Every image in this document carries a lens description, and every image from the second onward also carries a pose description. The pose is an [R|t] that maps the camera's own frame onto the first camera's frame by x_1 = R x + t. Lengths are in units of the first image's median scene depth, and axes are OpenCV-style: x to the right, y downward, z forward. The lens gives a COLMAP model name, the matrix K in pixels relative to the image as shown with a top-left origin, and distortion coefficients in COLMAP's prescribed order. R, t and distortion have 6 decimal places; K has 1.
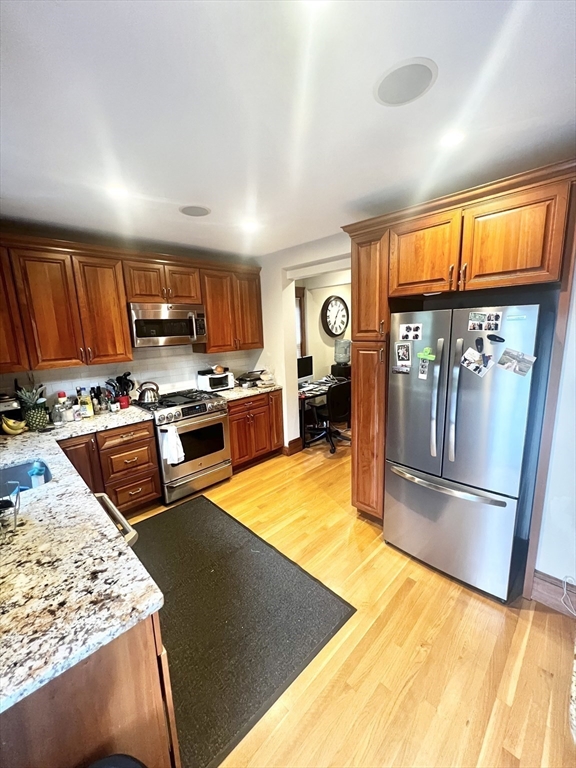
lens RADIAL K [[308.7, 0, 289.9], [0, 308.7, 382.7], [0, 0, 1]] dist [-0.000165, 0.000047]
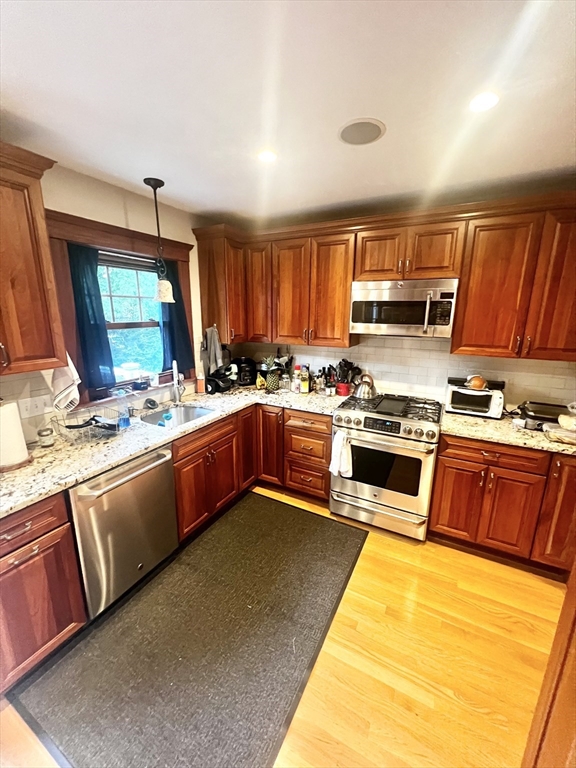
lens RADIAL K [[308.7, 0, 289.9], [0, 308.7, 382.7], [0, 0, 1]] dist [-0.000165, 0.000047]
pose [[0.300592, 0.253712, -0.919388, 0.289914], [-0.189888, 0.960590, 0.202999, -0.121746], [0.934659, 0.113561, 0.336923, 0.542798]]
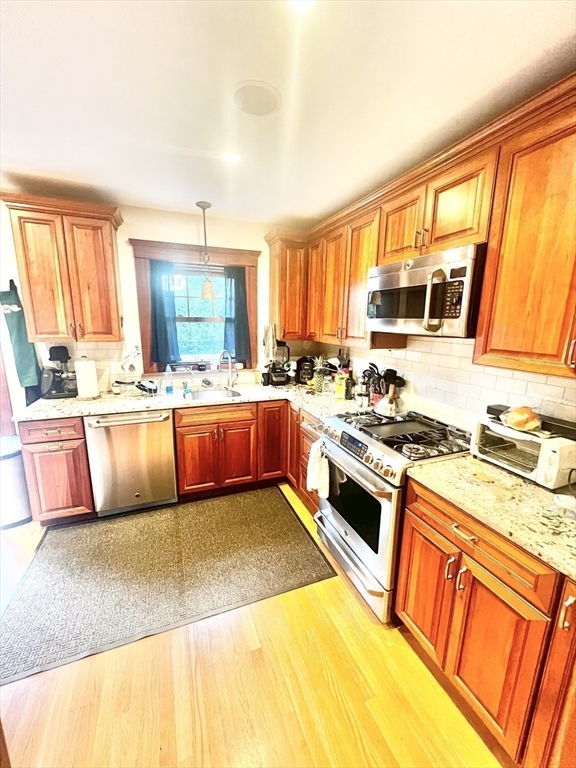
lens RADIAL K [[308.7, 0, 289.9], [0, 308.7, 382.7], [0, 0, 1]] dist [-0.000165, 0.000047]
pose [[-0.387690, 0.211657, -0.897161, 0.243768], [-0.165882, 0.941373, 0.293770, -0.178305], [0.906741, 0.262714, -0.329851, 1.076866]]
